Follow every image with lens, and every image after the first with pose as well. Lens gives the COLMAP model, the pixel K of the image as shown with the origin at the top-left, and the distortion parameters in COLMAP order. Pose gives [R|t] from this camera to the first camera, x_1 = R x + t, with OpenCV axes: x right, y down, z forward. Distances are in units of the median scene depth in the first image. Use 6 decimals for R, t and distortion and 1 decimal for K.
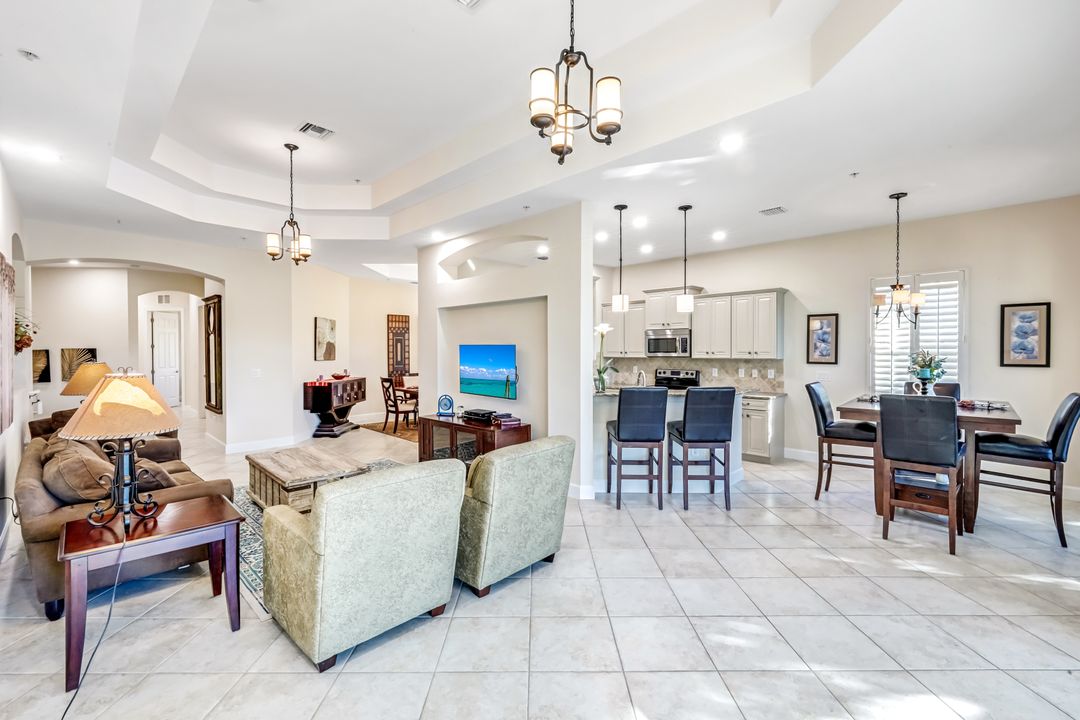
lens RADIAL K [[454.4, 0, 514.2], [0, 454.4, 357.1], [0, 0, 1]] dist [0.000337, -0.000028]
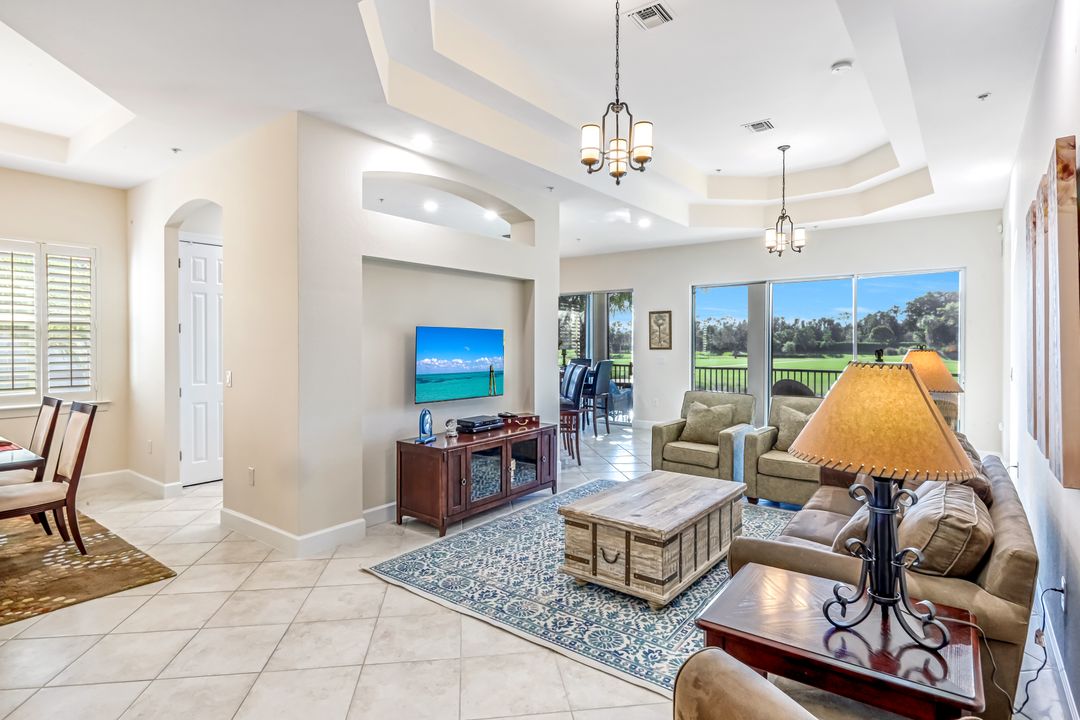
lens RADIAL K [[568.8, 0, 538.2], [0, 568.8, 346.1], [0, 0, 1]] dist [-0.005302, -0.000686]
pose [[-0.174312, -0.005276, 0.984676, -0.913197], [0.013681, 0.999876, 0.007779, -0.004258], [-0.984595, 0.014827, -0.174218, 0.984686]]
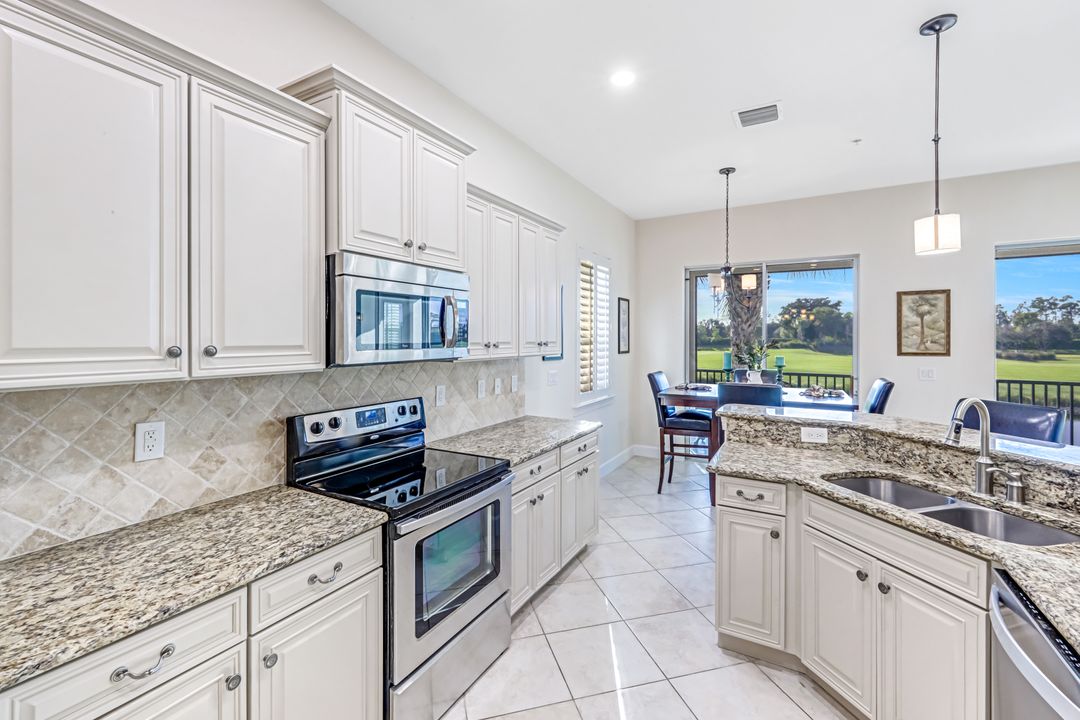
lens RADIAL K [[466.3, 0, 541.5], [0, 466.3, 340.7], [0, 0, 1]] dist [0.001916, 0.000117]
pose [[-0.312452, -0.003034, 0.949929, 0.044447], [0.014837, 0.999857, 0.008074, -0.017807], [-0.949818, 0.016617, -0.312362, 1.203116]]
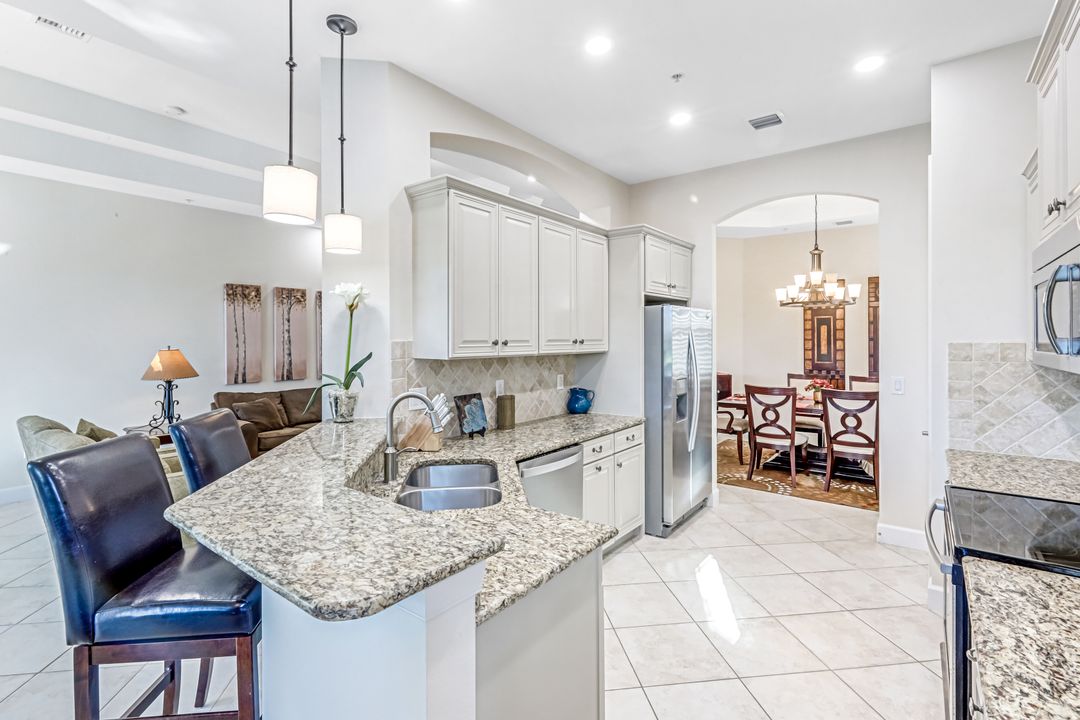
lens RADIAL K [[494.3, 0, 543.4], [0, 494.3, 340.4], [0, 0, 1]] dist [-0.003671, -0.000385]
pose [[0.178034, 0.006100, -0.984005, 0.599813], [-0.013488, 0.999902, 0.003758, -0.014120], [0.983932, 0.012603, 0.178099, 0.883898]]
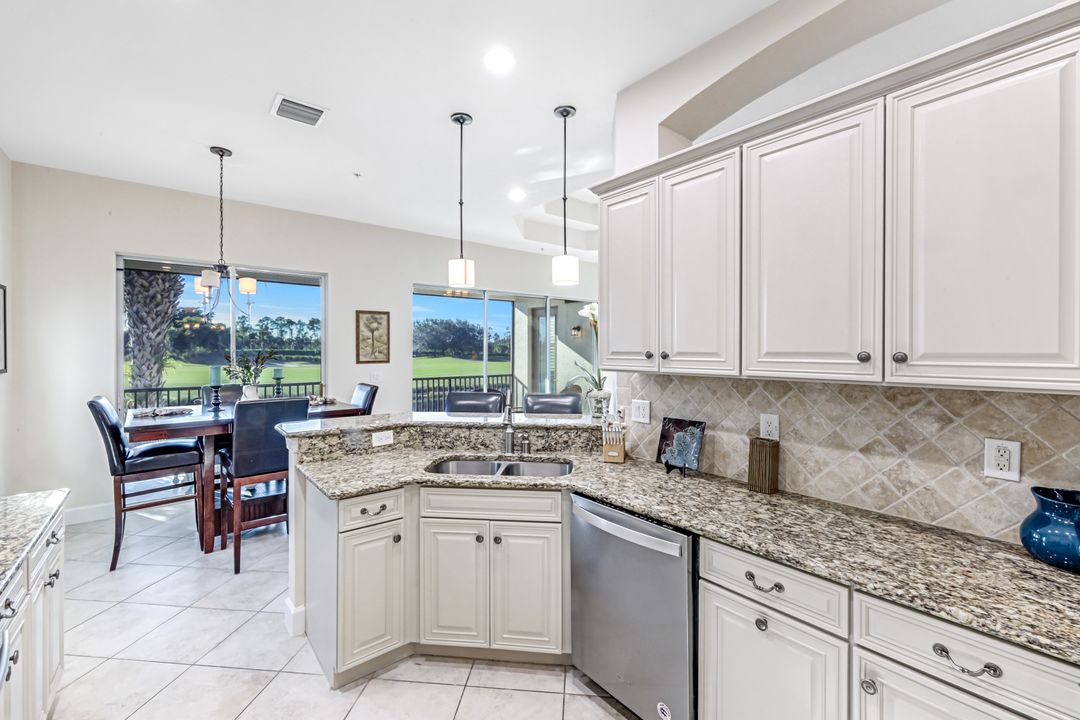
lens RADIAL K [[447.2, 0, 535.5], [0, 447.2, 352.6], [0, 0, 1]] dist [0.001710, -0.000048]
pose [[-0.998688, 0.000552, 0.051197, 0.194677], [0.001690, 0.999752, 0.022195, -0.019129], [-0.051173, 0.022252, -0.998442, 1.267907]]
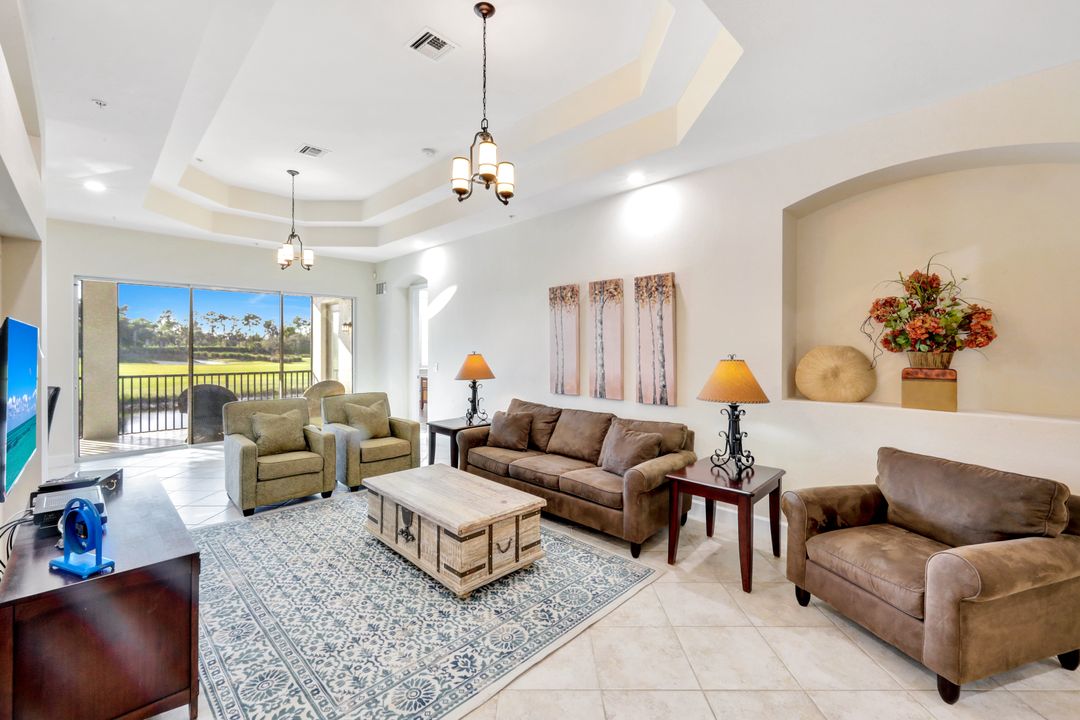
lens RADIAL K [[444.1, 0, 538.6], [0, 444.1, 349.6], [0, 0, 1]] dist [-0.002072, 0.000018]
pose [[-0.998704, -0.000849, -0.050887, -0.412557], [-0.001933, 0.999772, 0.021269, -0.015291], [0.050857, 0.021340, -0.998478, 1.284299]]
